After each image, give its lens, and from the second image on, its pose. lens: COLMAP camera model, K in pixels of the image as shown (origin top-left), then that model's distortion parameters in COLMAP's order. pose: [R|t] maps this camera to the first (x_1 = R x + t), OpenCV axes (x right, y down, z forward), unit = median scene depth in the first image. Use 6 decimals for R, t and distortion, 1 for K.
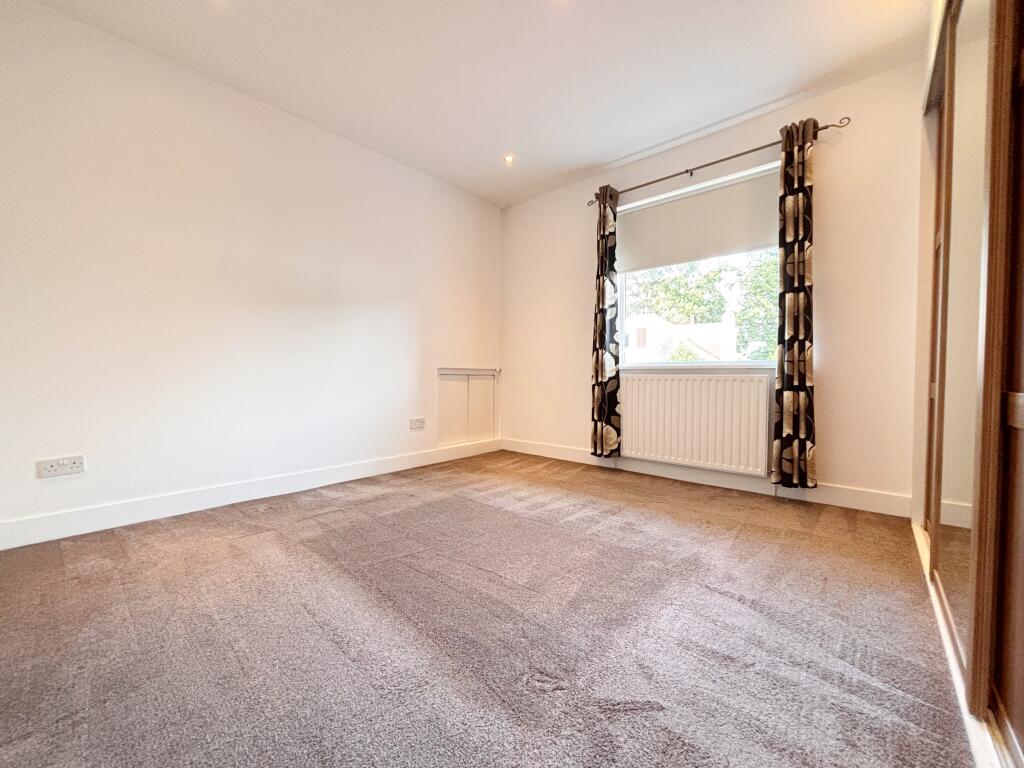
lens RADIAL K [[414.1, 0, 514.6], [0, 414.1, 381.7], [0, 0, 1]] dist [0.026504, -0.010836]
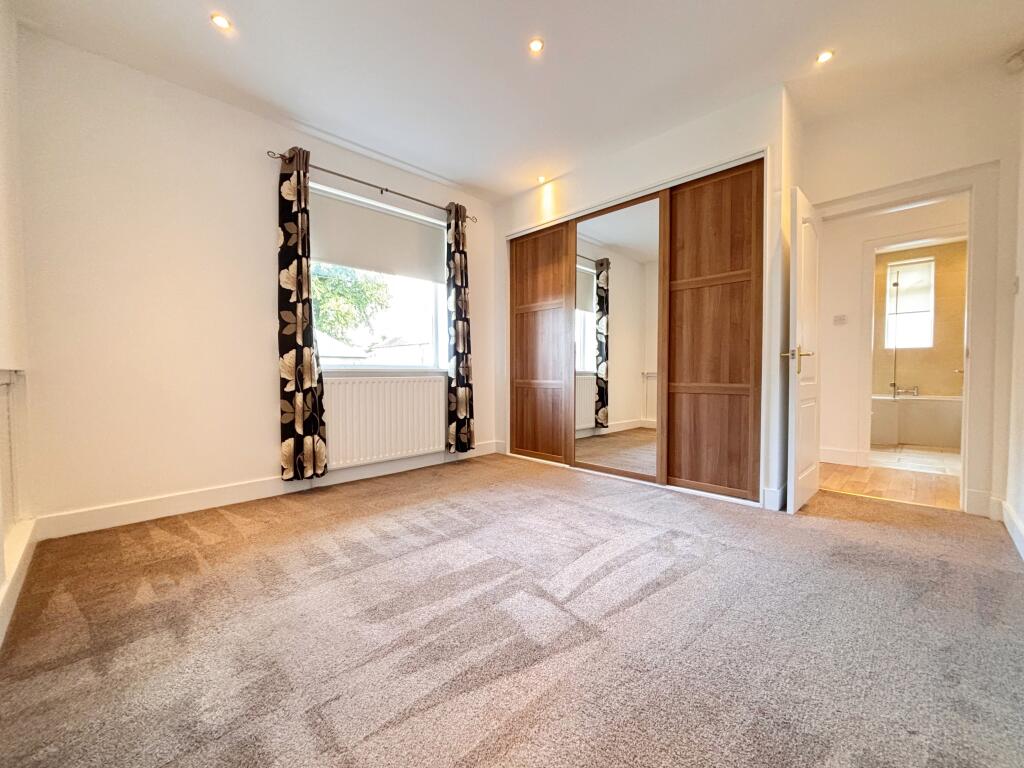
lens RADIAL K [[414.1, 0, 514.6], [0, 414.1, 381.7], [0, 0, 1]] dist [0.026504, -0.010836]
pose [[0.074697, -0.034932, 0.996594, -0.723792], [0.018154, 0.999268, 0.033665, -0.040319], [-0.997041, 0.015577, 0.075276, 0.649304]]
